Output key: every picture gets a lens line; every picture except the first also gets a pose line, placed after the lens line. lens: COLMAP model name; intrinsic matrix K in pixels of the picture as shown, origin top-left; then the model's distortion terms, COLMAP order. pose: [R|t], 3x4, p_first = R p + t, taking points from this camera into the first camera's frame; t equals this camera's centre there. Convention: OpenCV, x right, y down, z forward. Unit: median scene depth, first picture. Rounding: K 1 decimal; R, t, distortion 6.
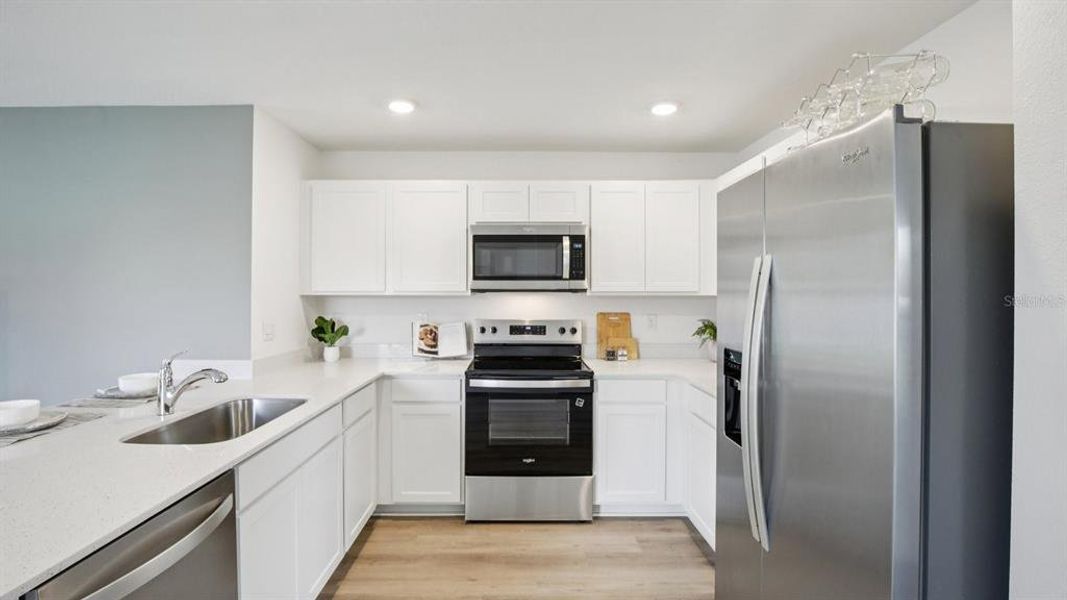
lens RADIAL K [[492.0, 0, 528.2], [0, 492.0, 291.4], [0, 0, 1]] dist [-0.030577, -0.000863]
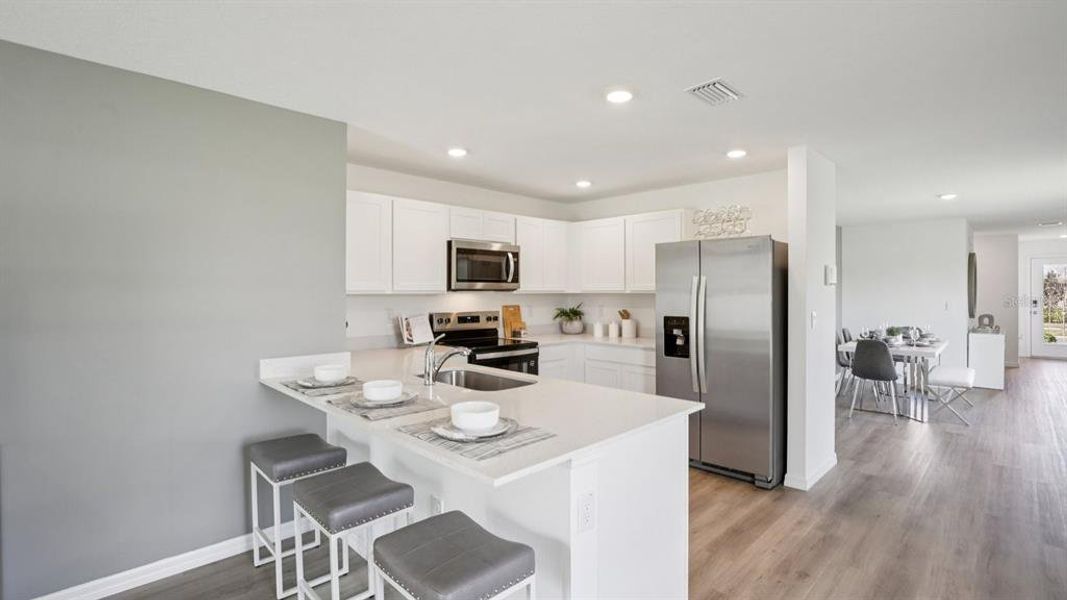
lens RADIAL K [[492.0, 0, 547.7], [0, 492.0, 286.3], [0, 0, 1]] dist [-0.030577, -0.000863]
pose [[0.706874, 0.007005, 0.707305, -0.818661], [-0.000142, 0.999952, -0.009761, 0.001303], [-0.707340, 0.006800, 0.706841, -0.100187]]
